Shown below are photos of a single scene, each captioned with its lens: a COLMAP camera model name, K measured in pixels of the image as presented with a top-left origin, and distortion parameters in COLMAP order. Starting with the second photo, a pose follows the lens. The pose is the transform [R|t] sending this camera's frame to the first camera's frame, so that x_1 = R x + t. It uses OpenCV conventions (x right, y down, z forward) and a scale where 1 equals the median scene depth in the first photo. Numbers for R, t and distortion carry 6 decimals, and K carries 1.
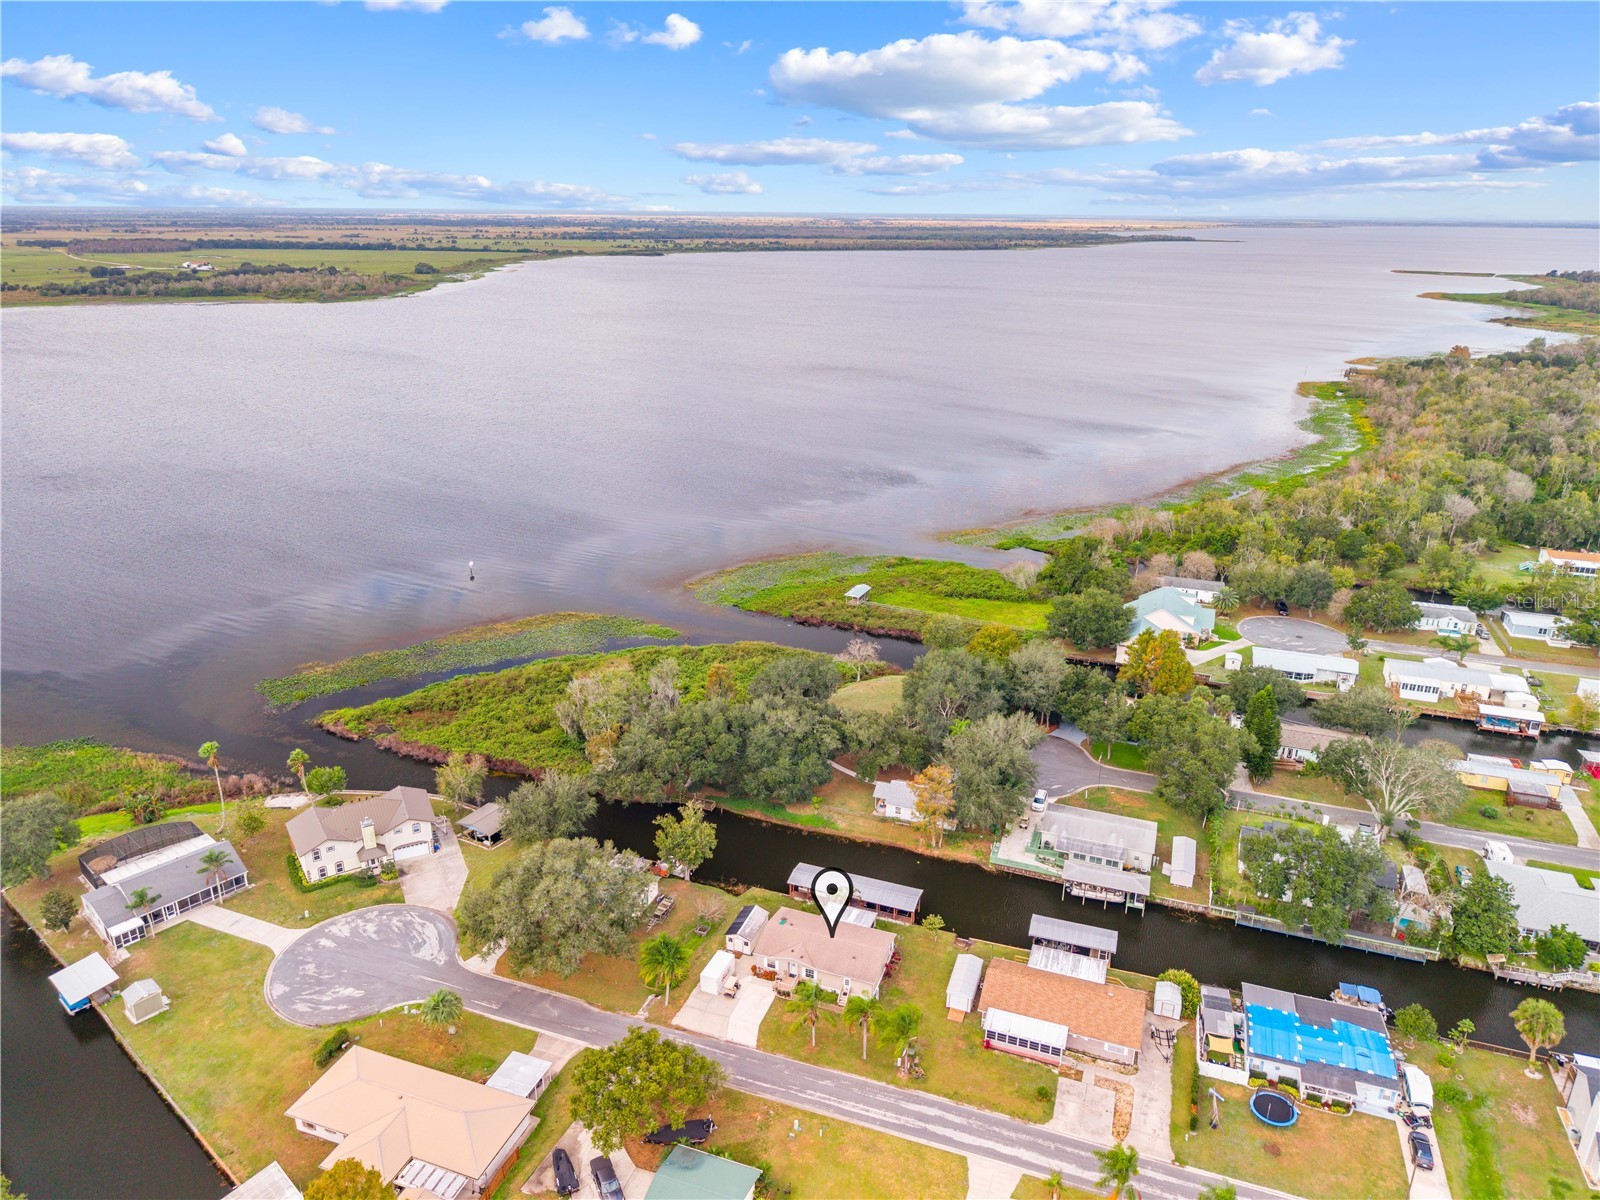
lens RADIAL K [[1070.9, 0, 800.0], [0, 1070.9, 600.0], [0, 0, 1]] dist [0.004604, -0.015802]
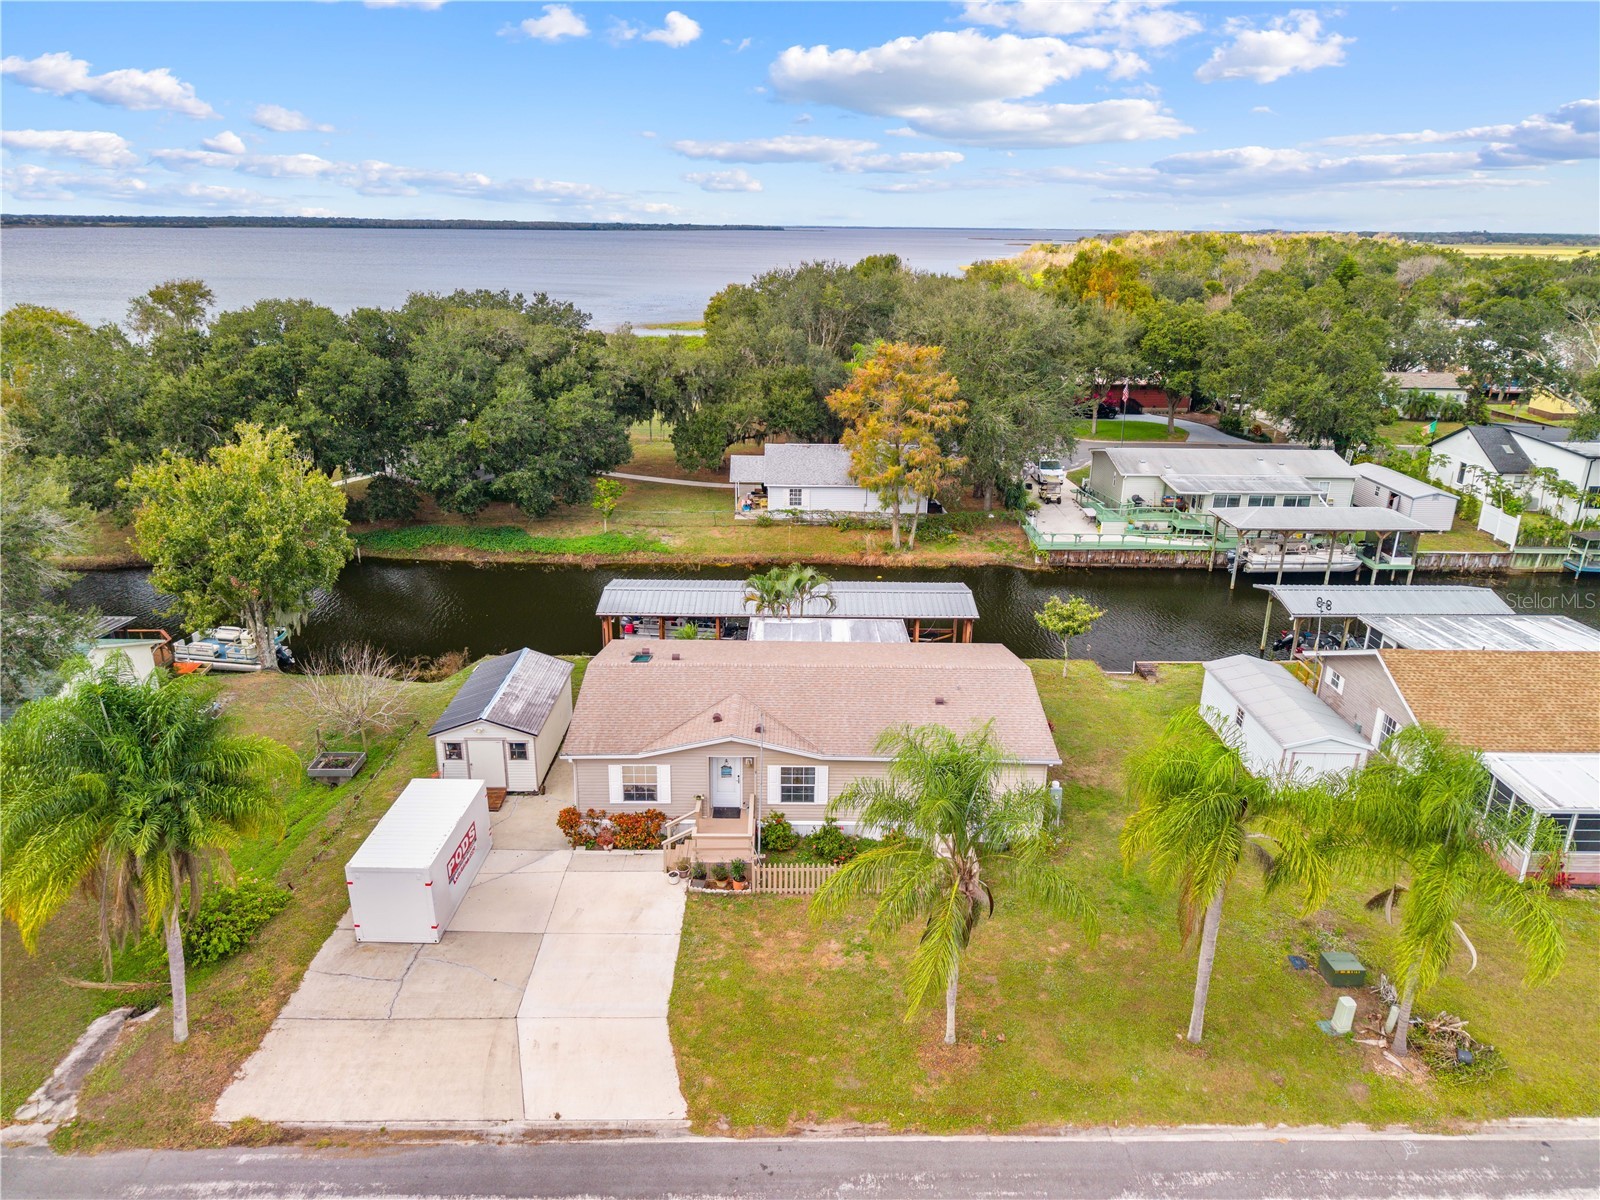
lens RADIAL K [[1075.4, 0, 795.7], [0, 1075.4, 597.7], [0, 0, 1]] dist [0.019853, -0.022563]
pose [[0.937739, -0.112625, 0.328575, -0.069905], [0.118568, 0.992944, 0.001962, 0.292882], [-0.326477, 0.037118, 0.944476, 0.726997]]
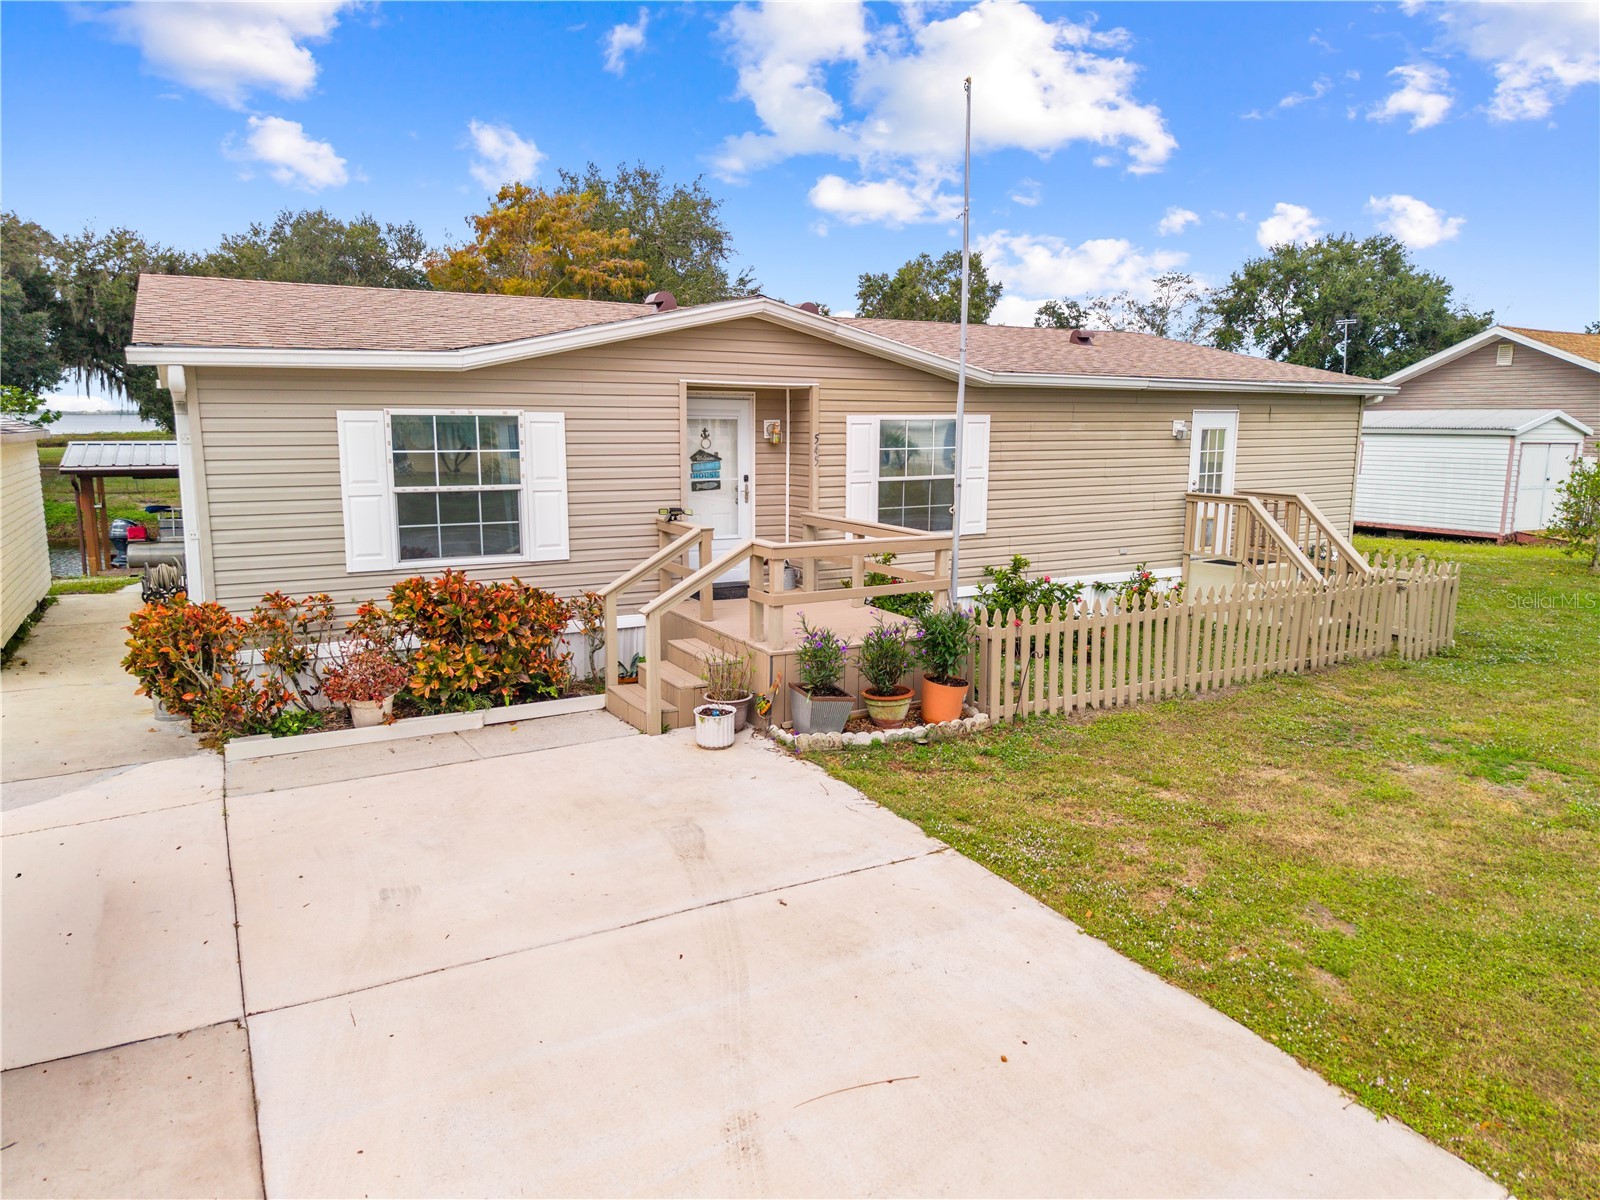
lens RADIAL K [[1075.4, 0, 795.7], [0, 1075.4, 597.7], [0, 0, 1]] dist [0.019853, -0.022563]
pose [[0.652591, -0.136380, 0.745335, -0.065501], [0.271650, 0.960389, -0.062118, 0.349995], [-0.707340, 0.243008, 0.663790, 0.918256]]
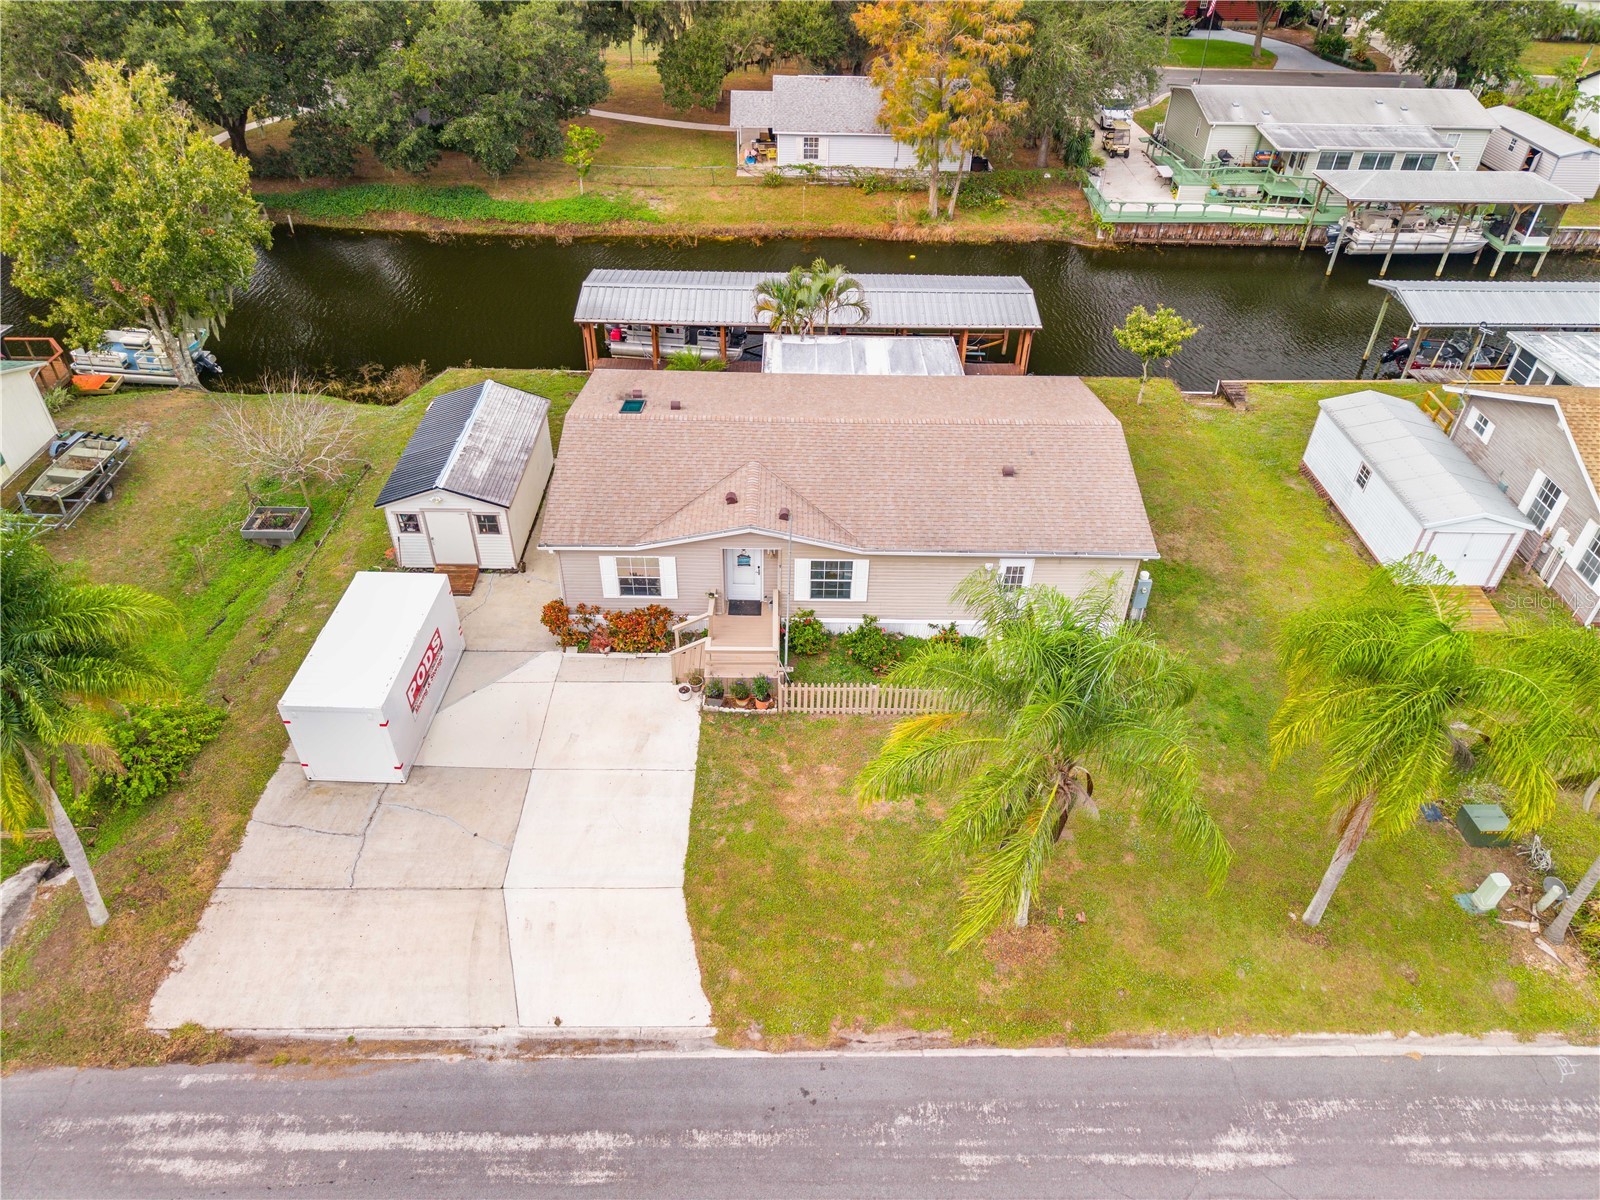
lens RADIAL K [[1074.3, 0, 796.6], [0, 1074.3, 603.7], [0, 0, 1]] dist [0.020168, -0.018960]
pose [[0.937689, -0.209608, 0.277135, -0.055914], [0.112823, 0.938015, 0.327718, 0.273262], [-0.328649, -0.276031, 0.903215, 0.781554]]
